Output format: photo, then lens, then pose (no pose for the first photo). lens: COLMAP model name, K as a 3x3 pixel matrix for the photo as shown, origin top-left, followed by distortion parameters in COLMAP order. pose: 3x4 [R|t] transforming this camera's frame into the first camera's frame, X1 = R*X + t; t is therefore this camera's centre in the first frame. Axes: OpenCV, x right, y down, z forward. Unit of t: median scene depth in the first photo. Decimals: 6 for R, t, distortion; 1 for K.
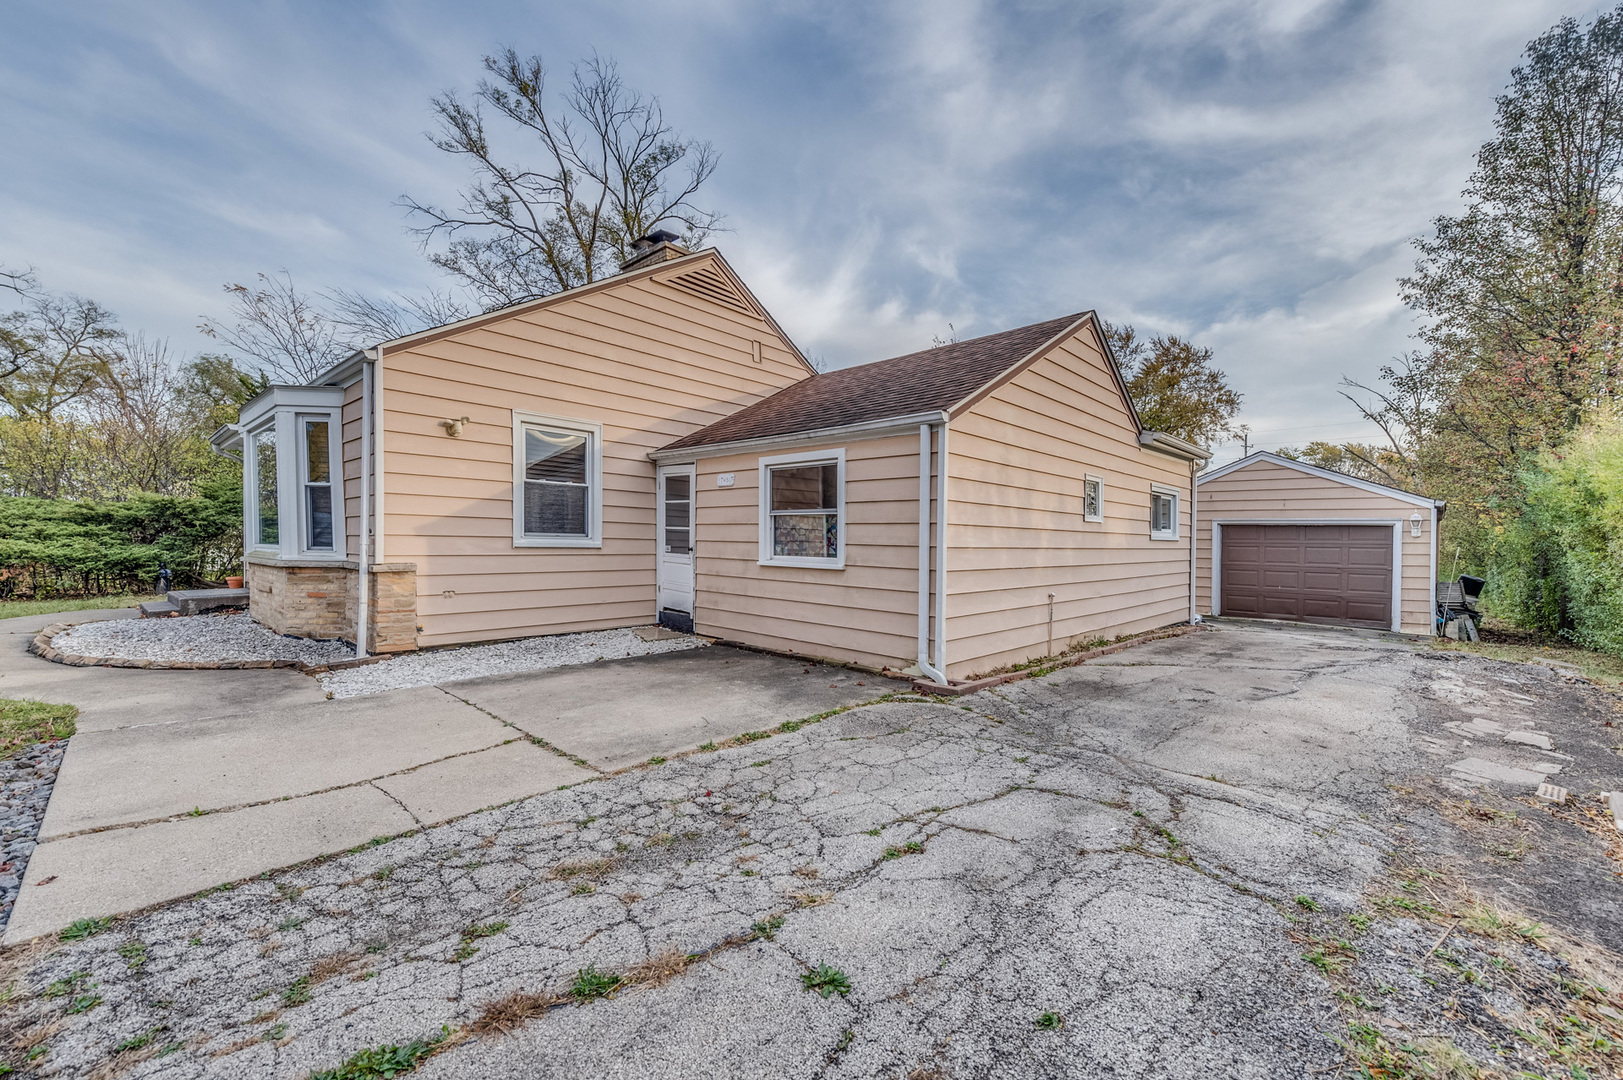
lens RADIAL K [[633.5, 0, 813.6], [0, 633.5, 552.2], [0, 0, 1]] dist [-0.001161, -0.000452]
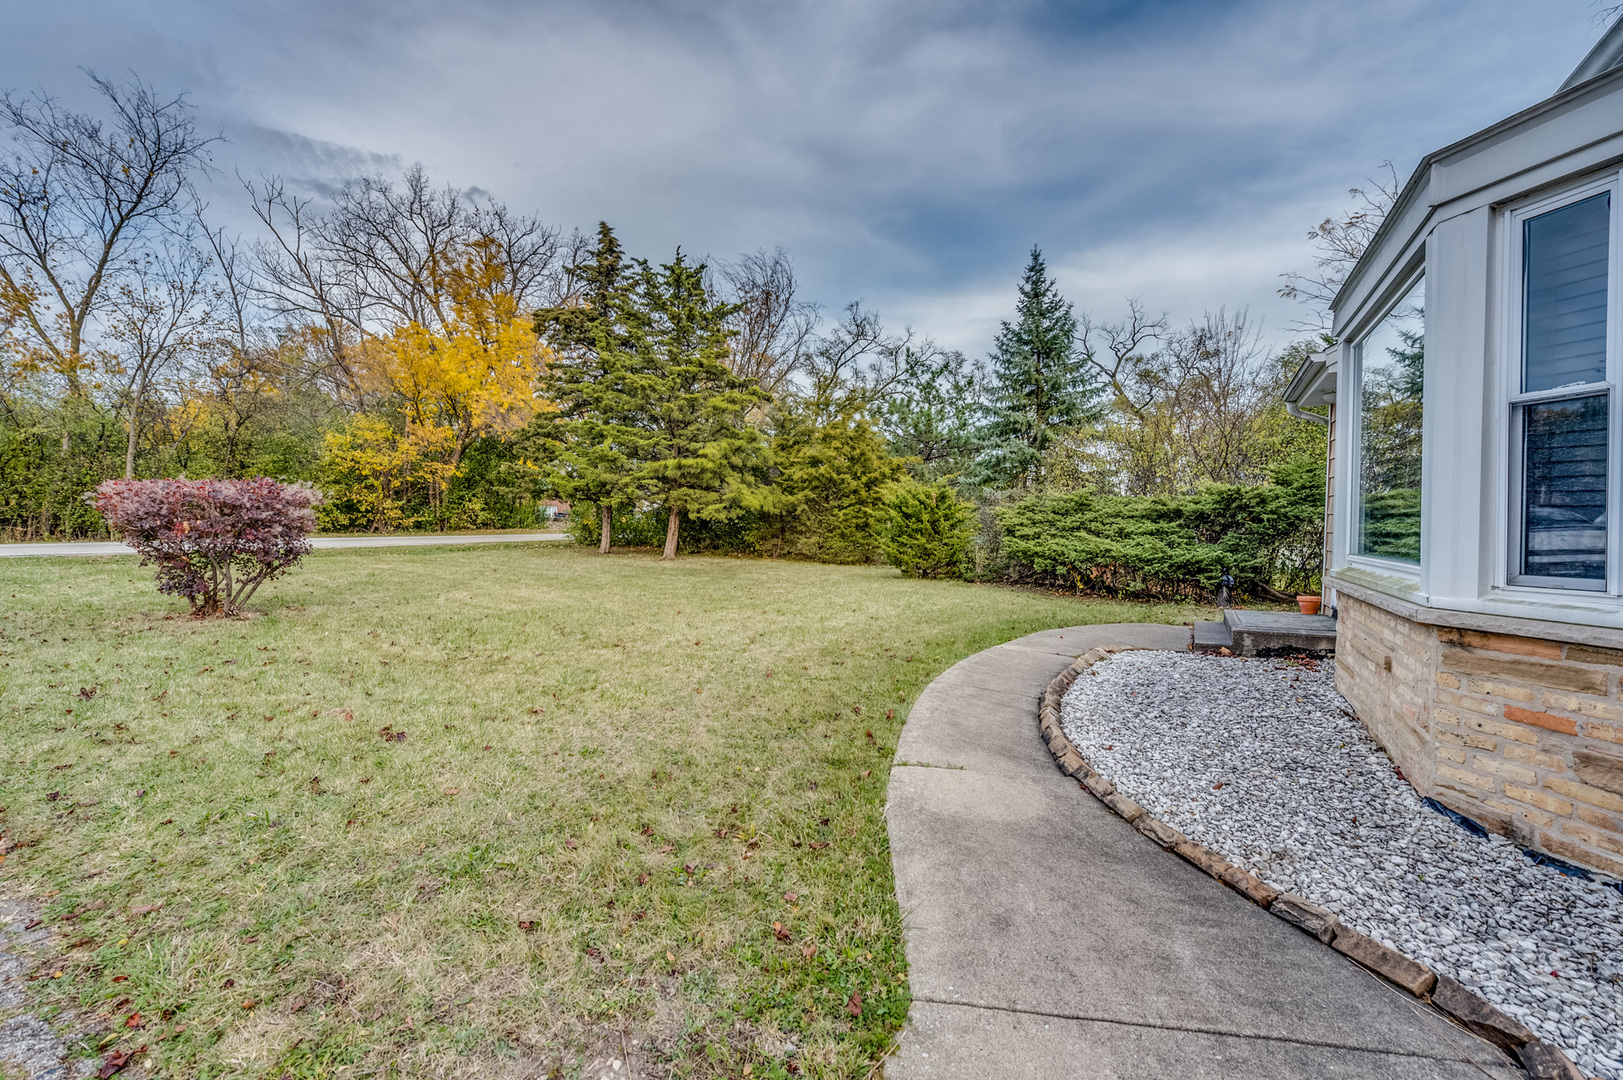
lens RADIAL K [[633.5, 0, 813.6], [0, 633.5, 552.2], [0, 0, 1]] dist [-0.001161, -0.000452]
pose [[0.168166, 0.031398, -0.985259, -0.339624], [-0.019512, 0.999403, 0.028518, -0.016365], [0.985566, 0.014429, 0.168678, 0.364456]]
